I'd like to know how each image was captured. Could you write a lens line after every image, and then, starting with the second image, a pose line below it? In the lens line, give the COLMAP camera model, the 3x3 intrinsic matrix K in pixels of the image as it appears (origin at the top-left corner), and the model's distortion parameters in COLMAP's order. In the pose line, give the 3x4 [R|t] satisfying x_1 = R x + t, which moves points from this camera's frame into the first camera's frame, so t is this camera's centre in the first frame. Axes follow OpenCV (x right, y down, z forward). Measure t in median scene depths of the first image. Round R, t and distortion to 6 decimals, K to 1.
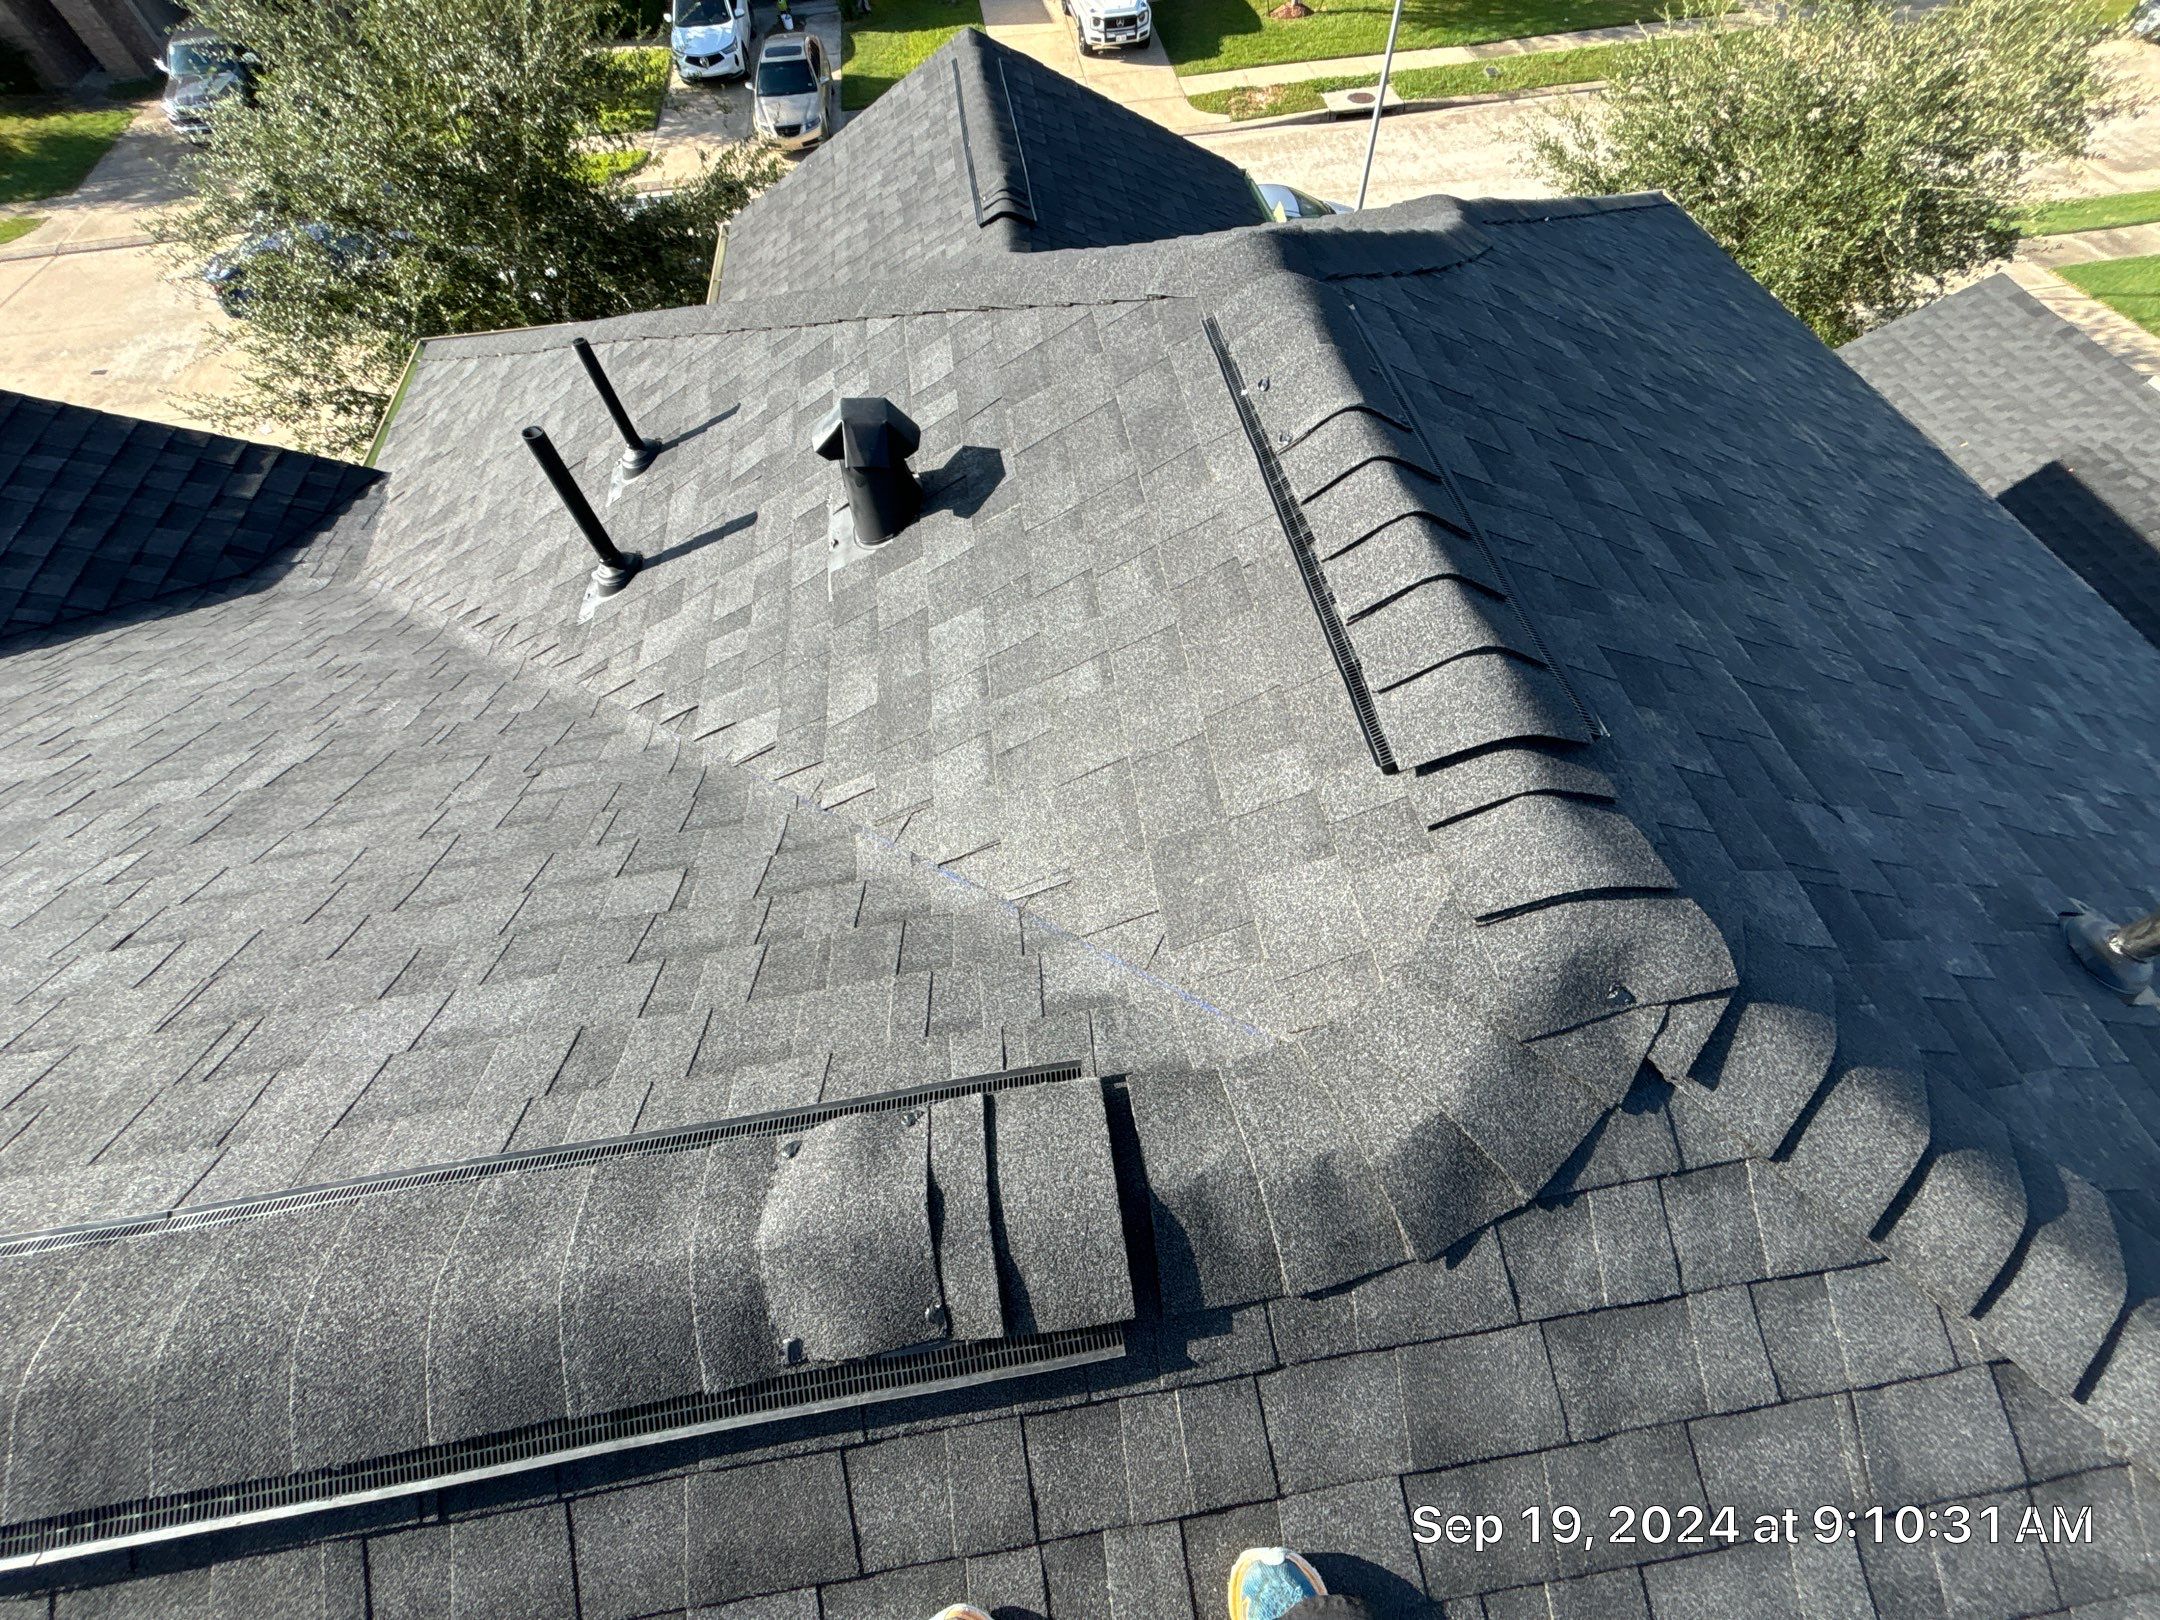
lens RADIAL K [[869.0, 0, 1080.6], [0, 869.0, 817.9], [0, 0, 1]] dist [-0.003879, 0.003028]
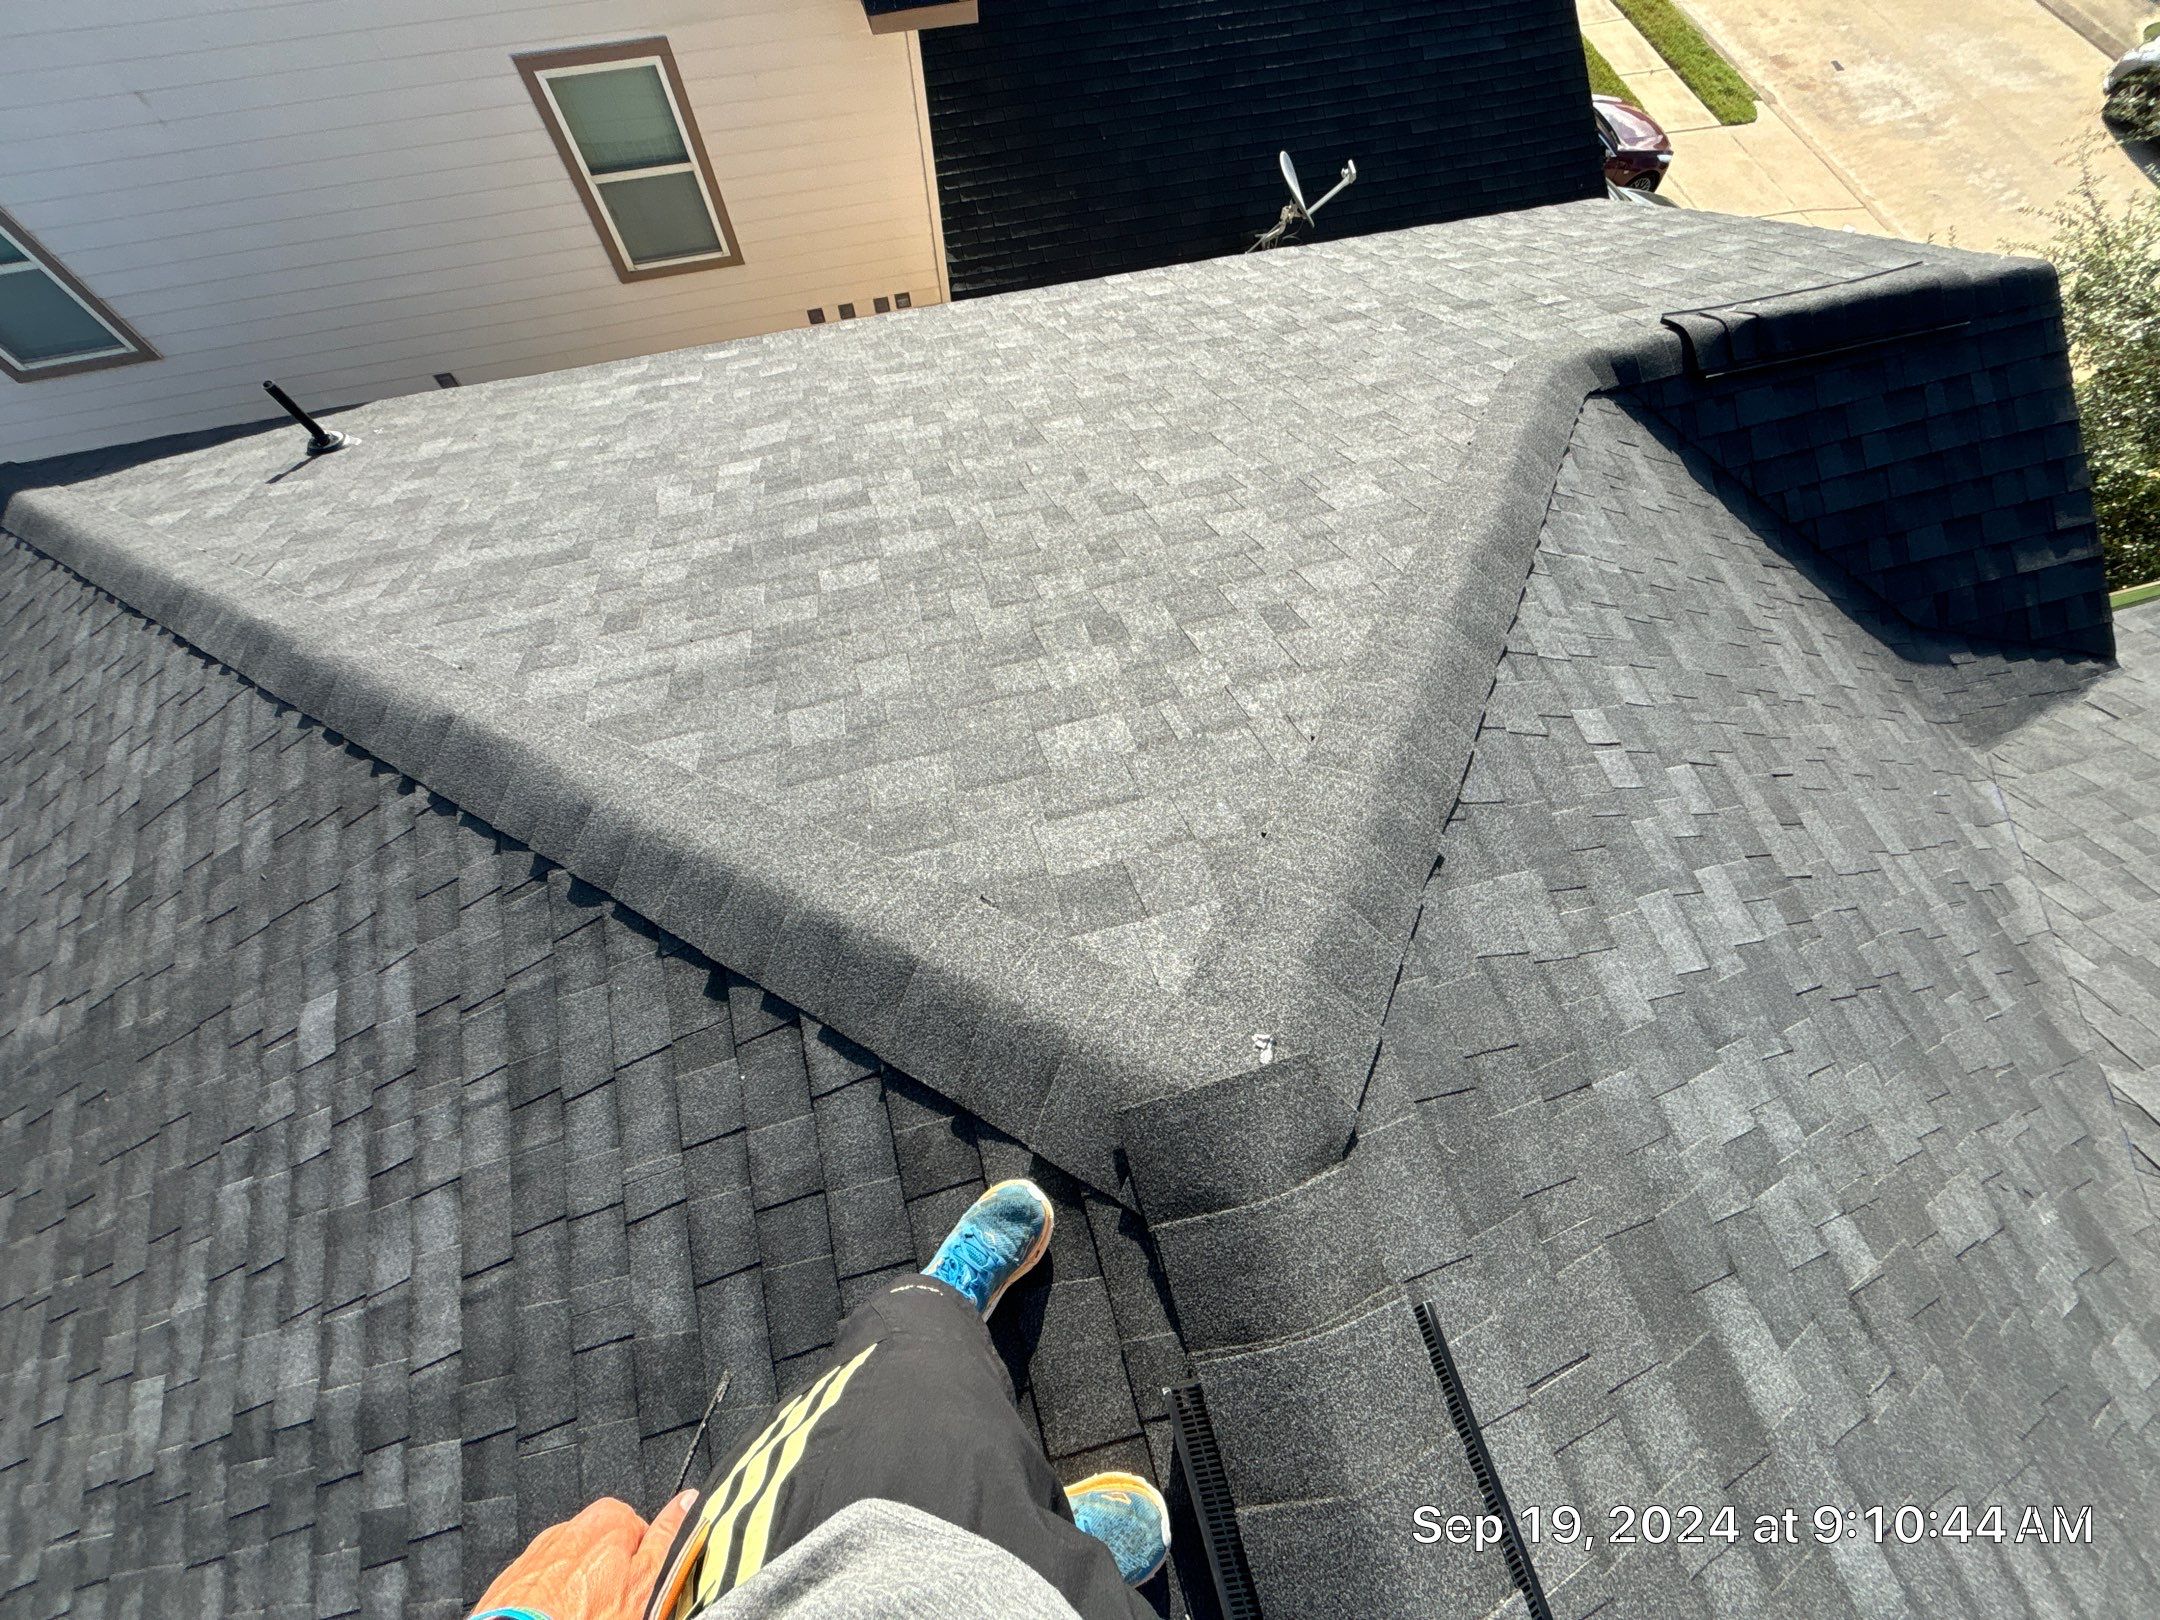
lens RADIAL K [[858.5, 0, 1083.4], [0, 858.5, 808.1], [0, 0, 1]] dist [0.002468, 0.000537]
pose [[0.130572, 0.929844, -0.344006, -2.662558], [-0.856925, 0.280352, 0.432529, 0.392011], [0.498628, 0.238311, 0.833414, -0.170083]]
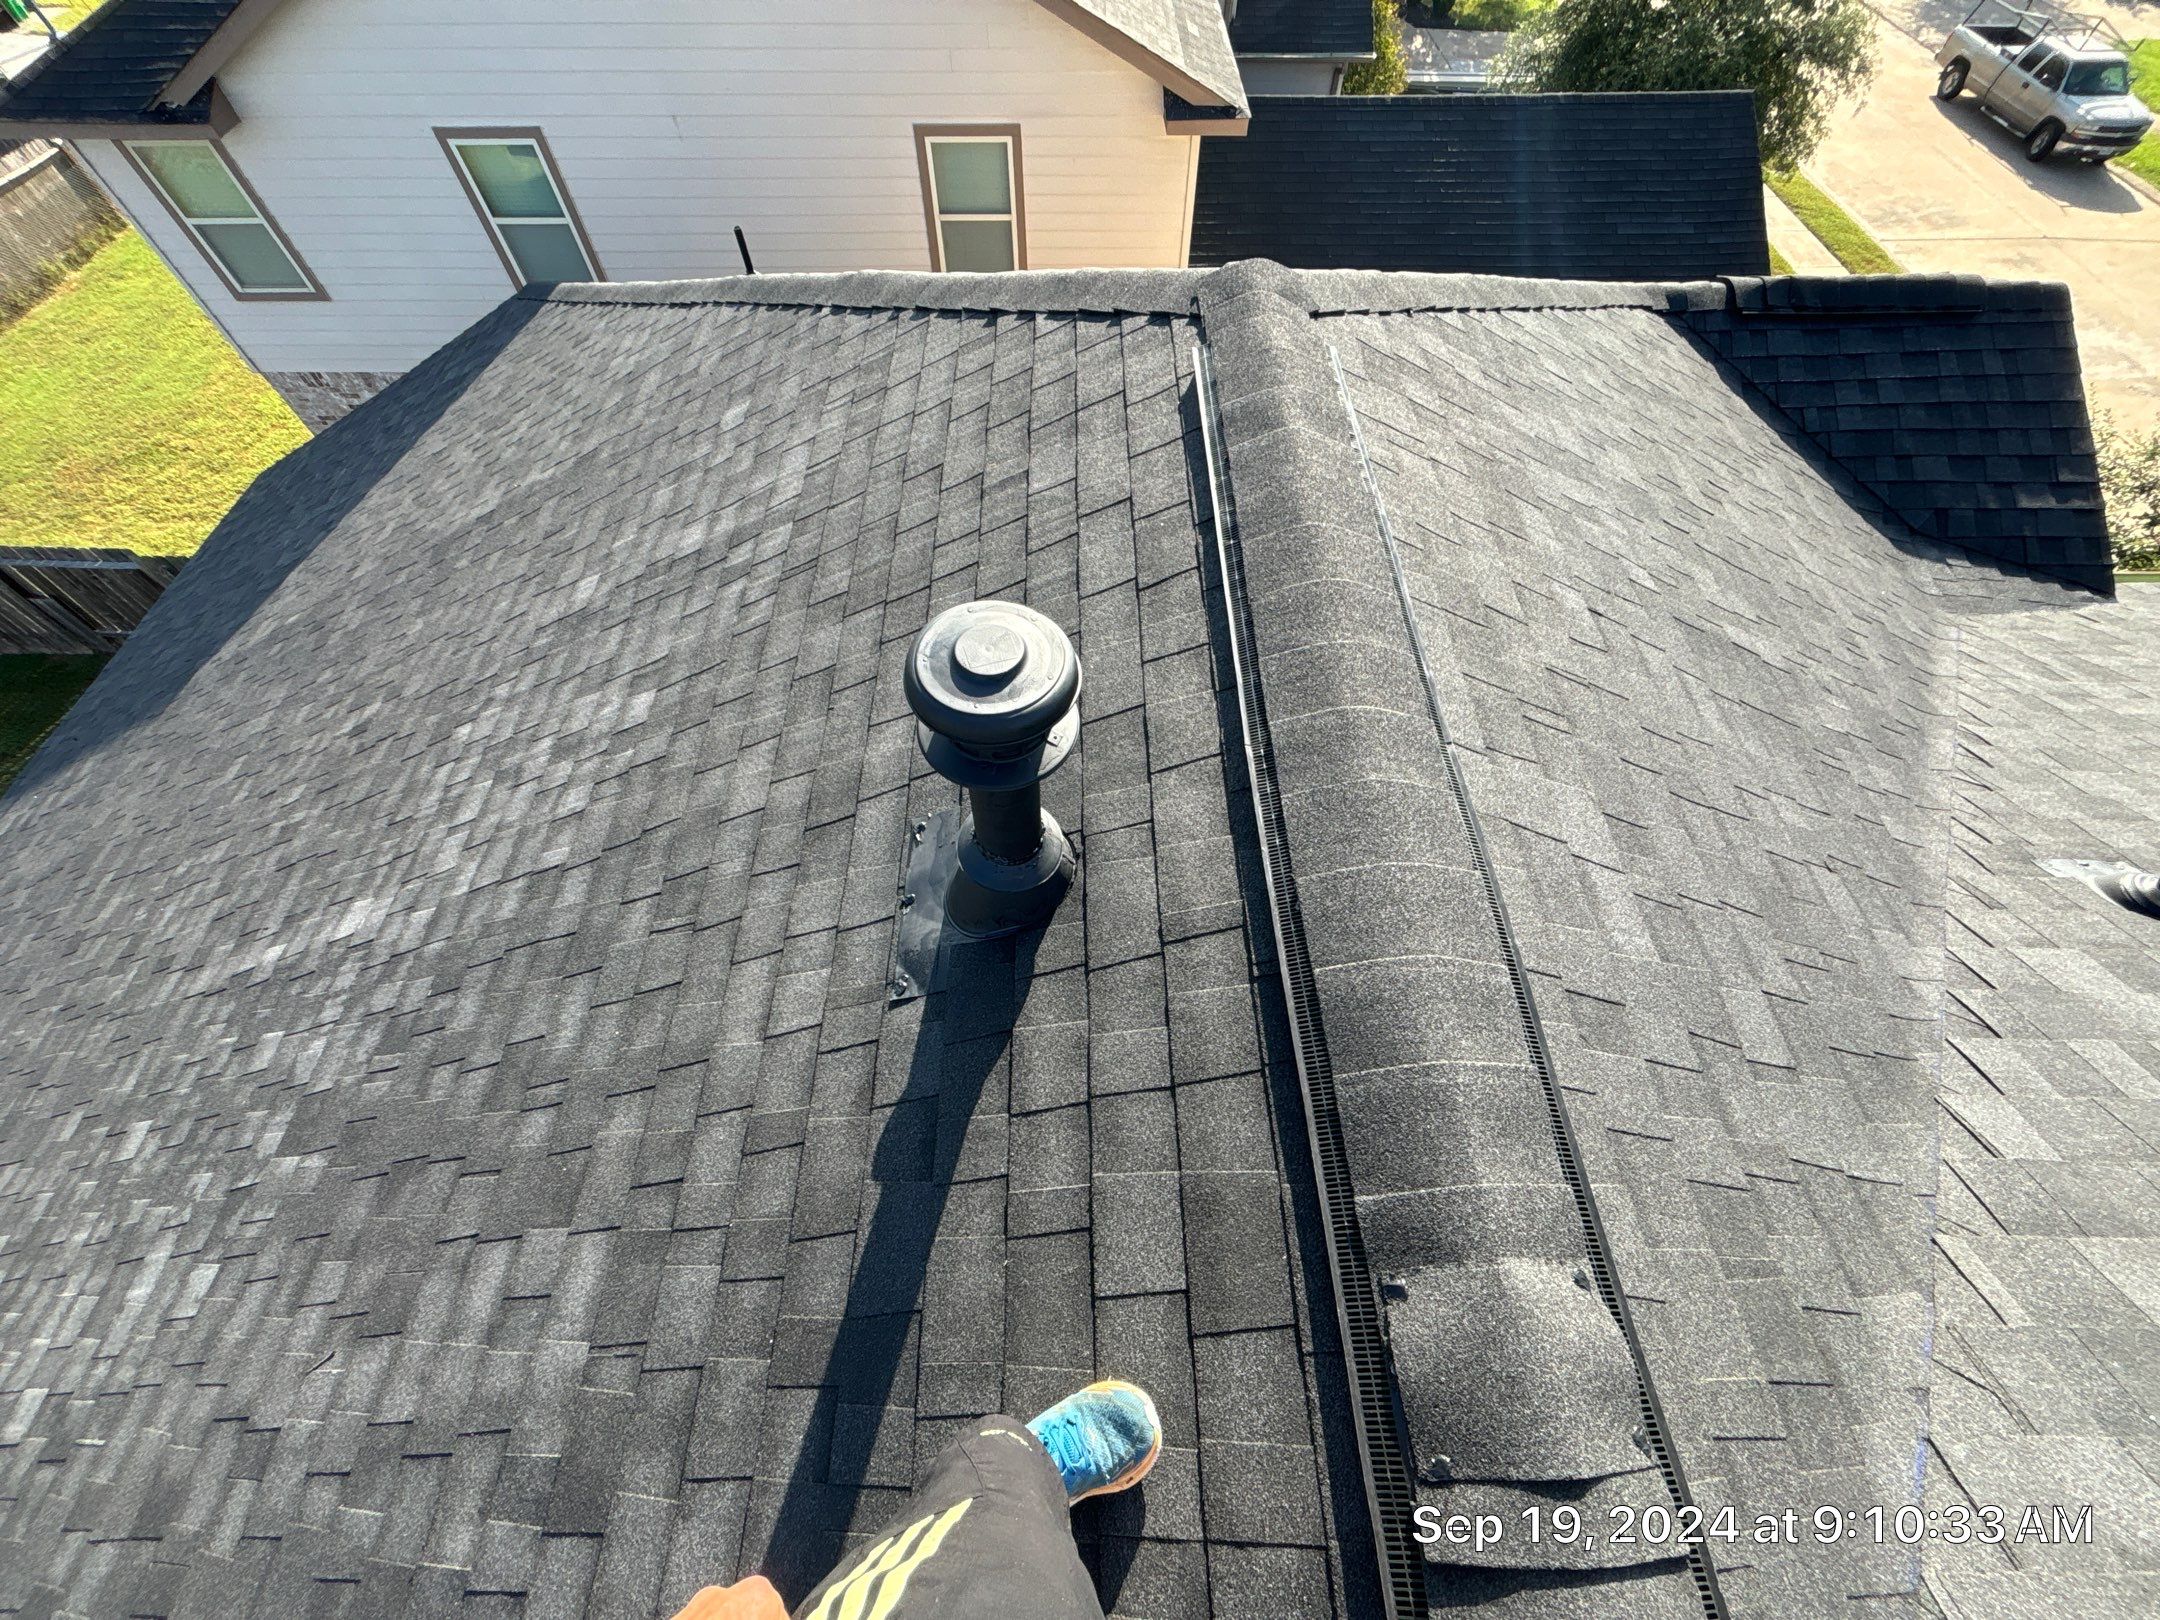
lens RADIAL K [[869.0, 0, 1080.6], [0, 869.0, 817.9], [0, 0, 1]] dist [-0.003879, 0.003028]
pose [[-0.135122, 0.856677, -0.497842, -0.224243], [-0.839979, 0.167454, 0.516135, 0.273526], [0.525526, 0.487918, 0.696964, -0.166553]]
